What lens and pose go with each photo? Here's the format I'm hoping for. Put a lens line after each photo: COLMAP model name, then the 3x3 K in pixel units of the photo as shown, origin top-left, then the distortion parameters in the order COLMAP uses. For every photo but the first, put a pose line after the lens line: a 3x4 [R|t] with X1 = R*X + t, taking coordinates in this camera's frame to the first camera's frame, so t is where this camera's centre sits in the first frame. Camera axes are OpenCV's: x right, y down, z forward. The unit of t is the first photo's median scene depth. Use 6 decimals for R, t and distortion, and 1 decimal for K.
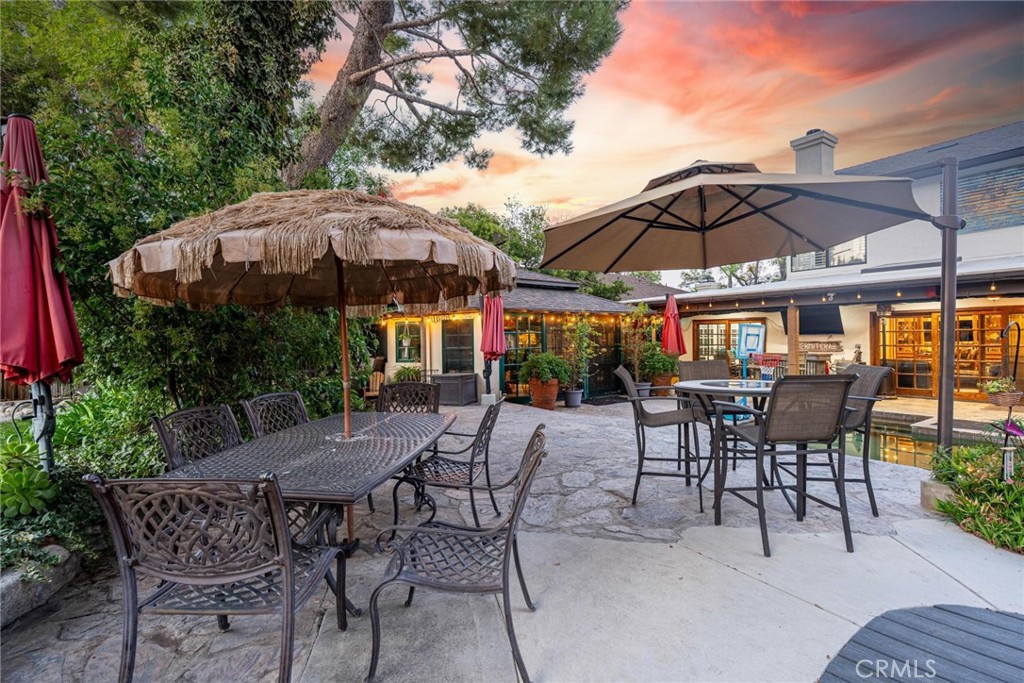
lens RADIAL K [[466.2, 0, 510.2], [0, 466.2, 341.6], [0, 0, 1]] dist [-0.014485, -0.000260]
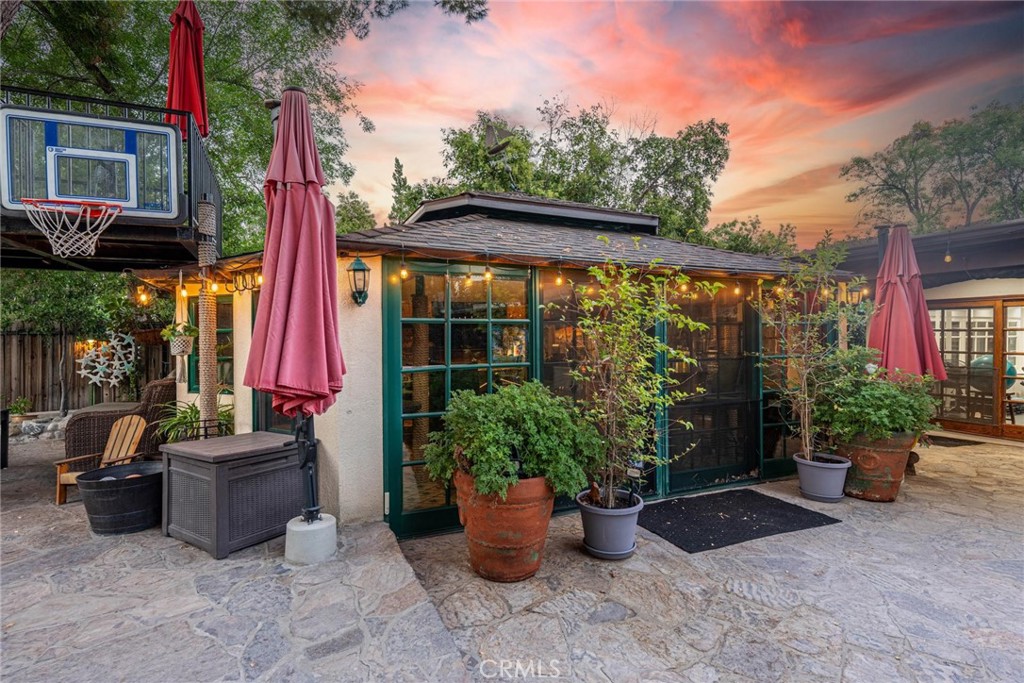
lens RADIAL K [[501.6, 0, 509.1], [0, 501.6, 341.4], [0, 0, 1]] dist [-0.006376, 0.000497]
pose [[0.982446, 0.008451, -0.186355, 0.127808], [-0.007653, 0.999958, 0.005005, -0.005847], [0.186389, -0.003491, 0.982470, 0.640843]]
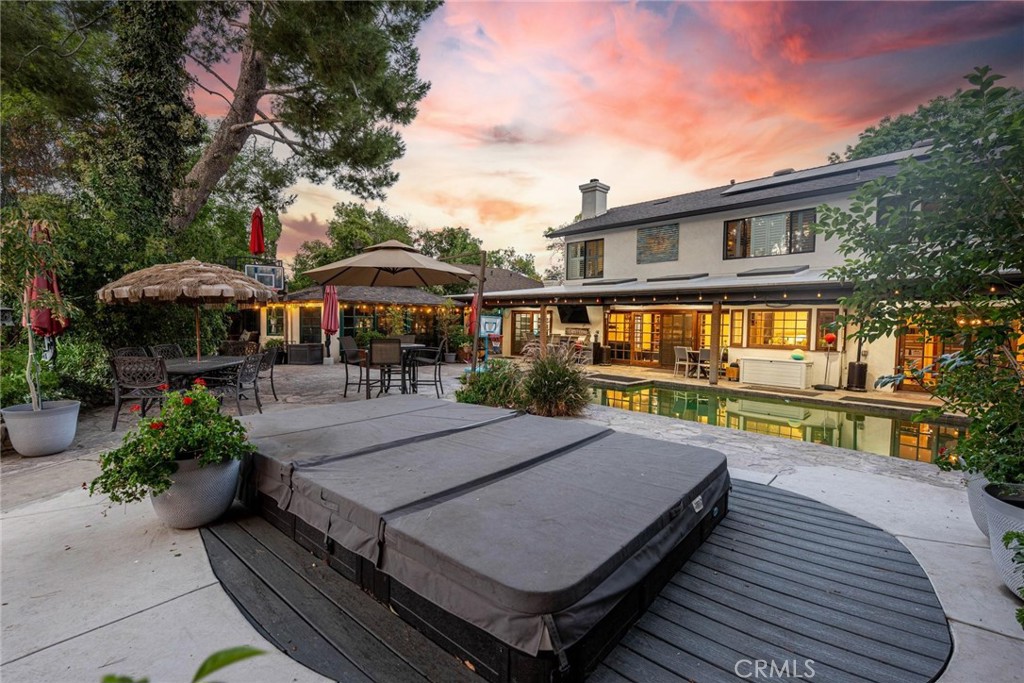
lens RADIAL K [[443.5, 0, 510.7], [0, 443.5, 340.0], [0, 0, 1]] dist [-0.018596, 0.003007]
pose [[0.982949, 0.020134, 0.182773, 0.244961], [-0.026977, 0.999022, 0.035030, -0.008190], [-0.181889, -0.039363, 0.982531, -0.455530]]
